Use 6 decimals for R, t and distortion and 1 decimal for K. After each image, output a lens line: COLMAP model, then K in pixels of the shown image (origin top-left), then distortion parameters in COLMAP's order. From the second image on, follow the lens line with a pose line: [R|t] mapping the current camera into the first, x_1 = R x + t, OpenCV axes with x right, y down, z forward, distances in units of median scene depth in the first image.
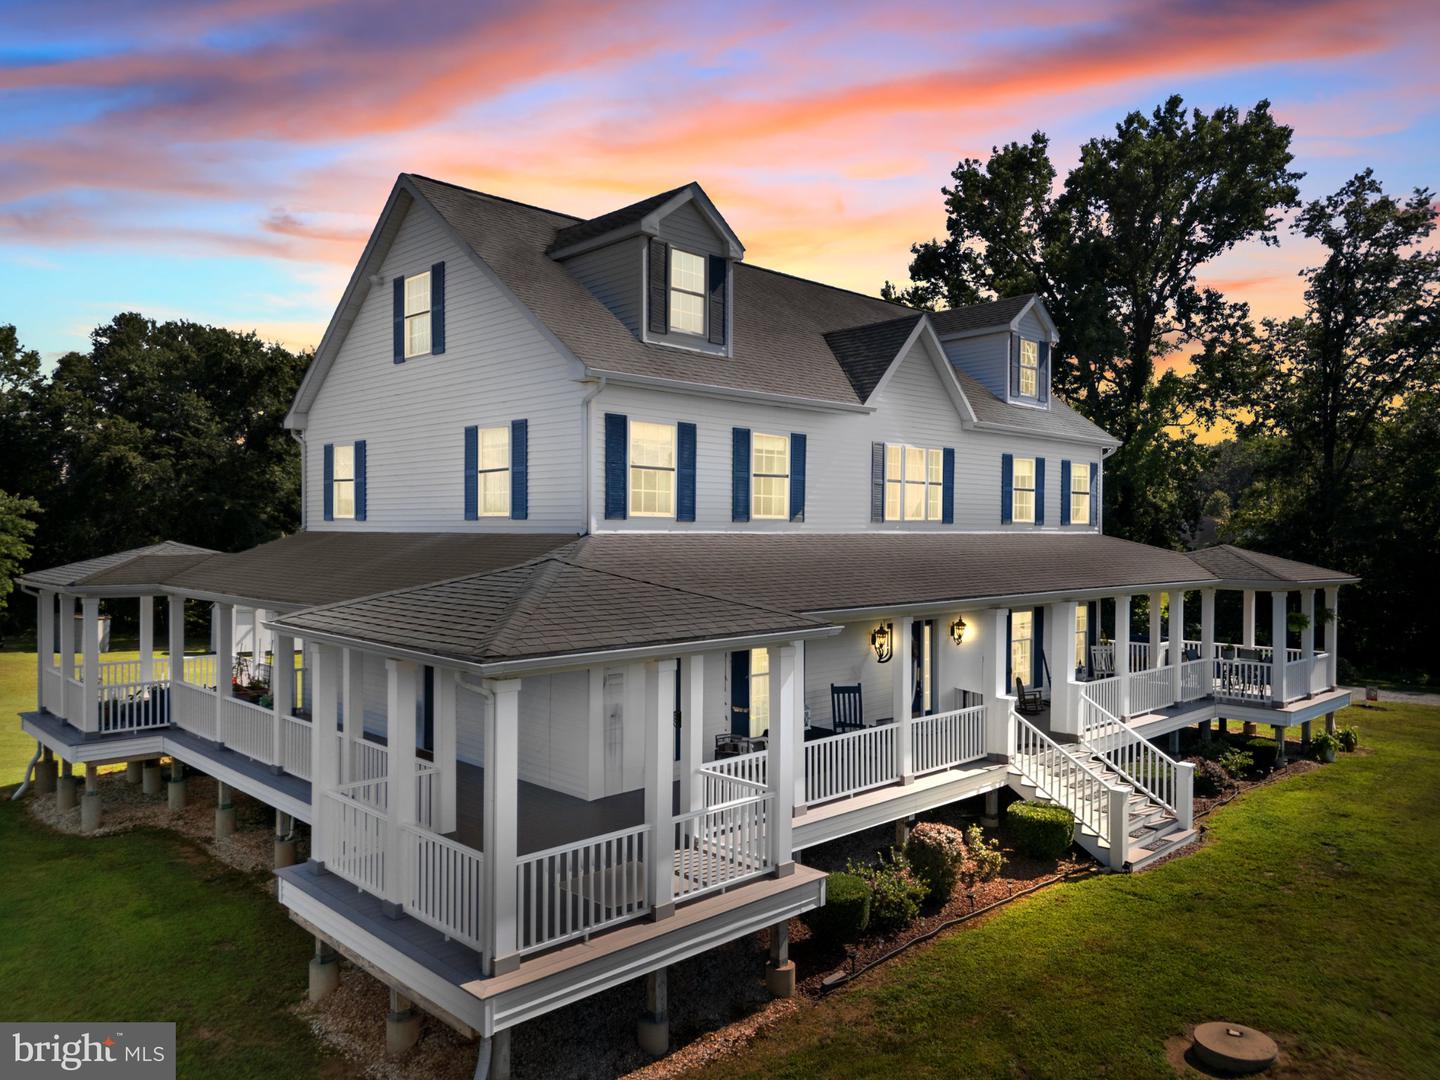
lens RADIAL K [[1019.2, 0, 720.0], [0, 1019.2, 540.0], [0, 0, 1]] dist [0.065109, -0.053199]
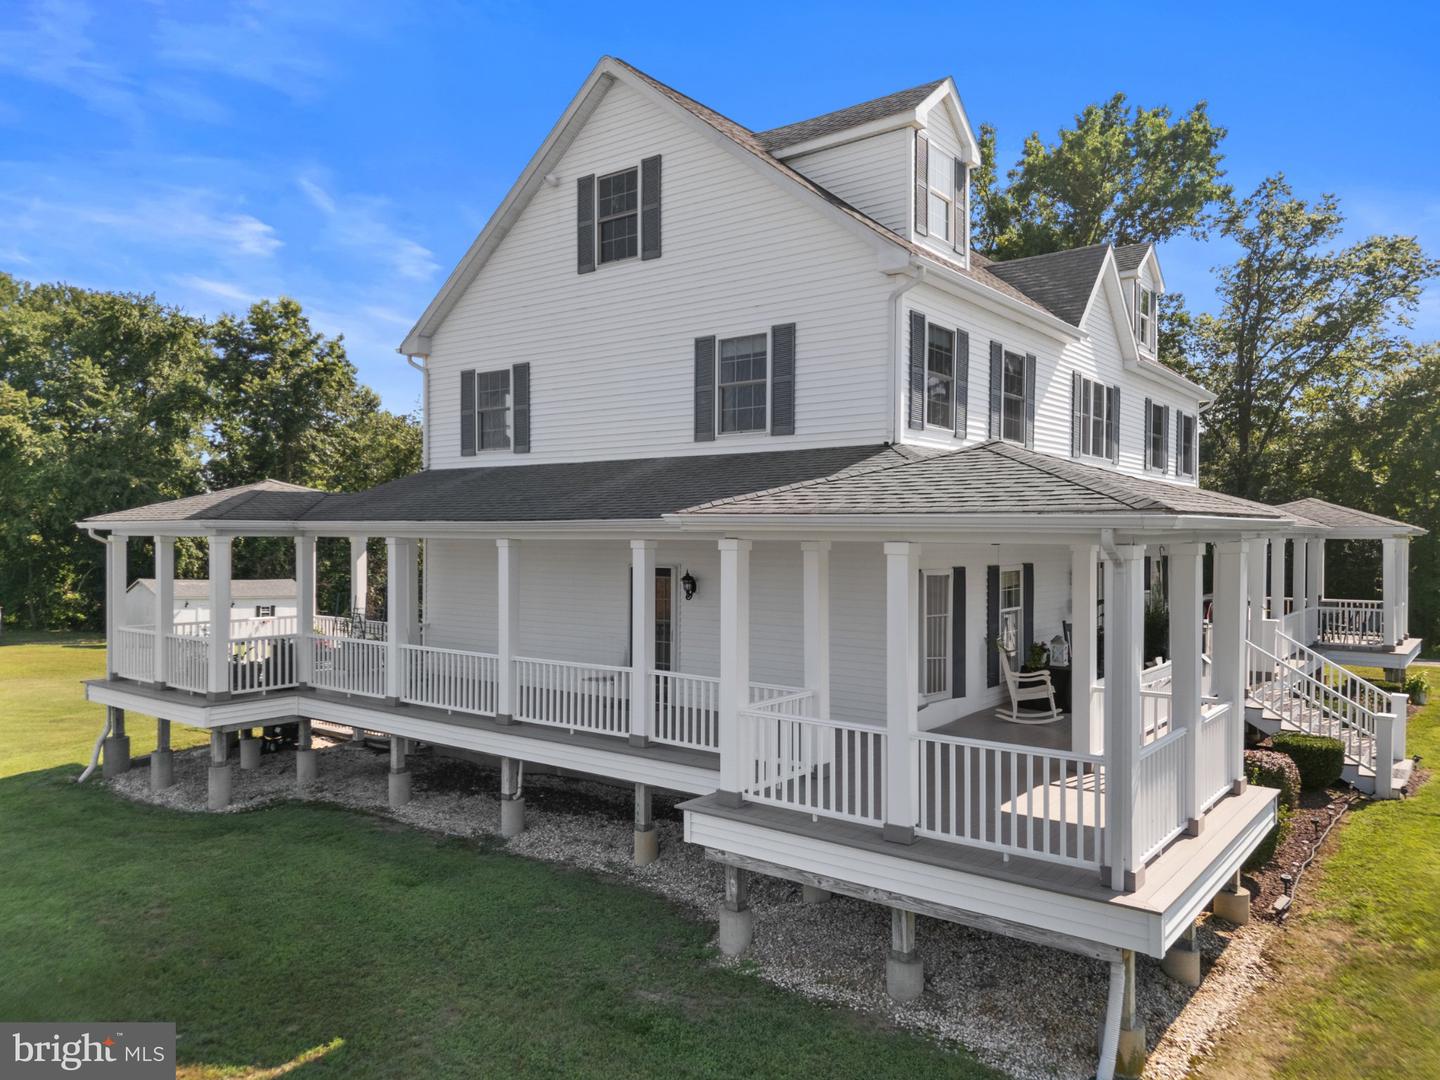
lens RADIAL K [[1018.3, 0, 723.8], [0, 1018.3, 536.8], [0, 0, 1]] dist [0.095763, -0.113936]
pose [[0.989373, -0.002938, 0.145372, -0.302906], [0.003728, 0.999980, -0.005164, 0.059746], [-0.145354, 0.005651, 0.989364, 0.089177]]
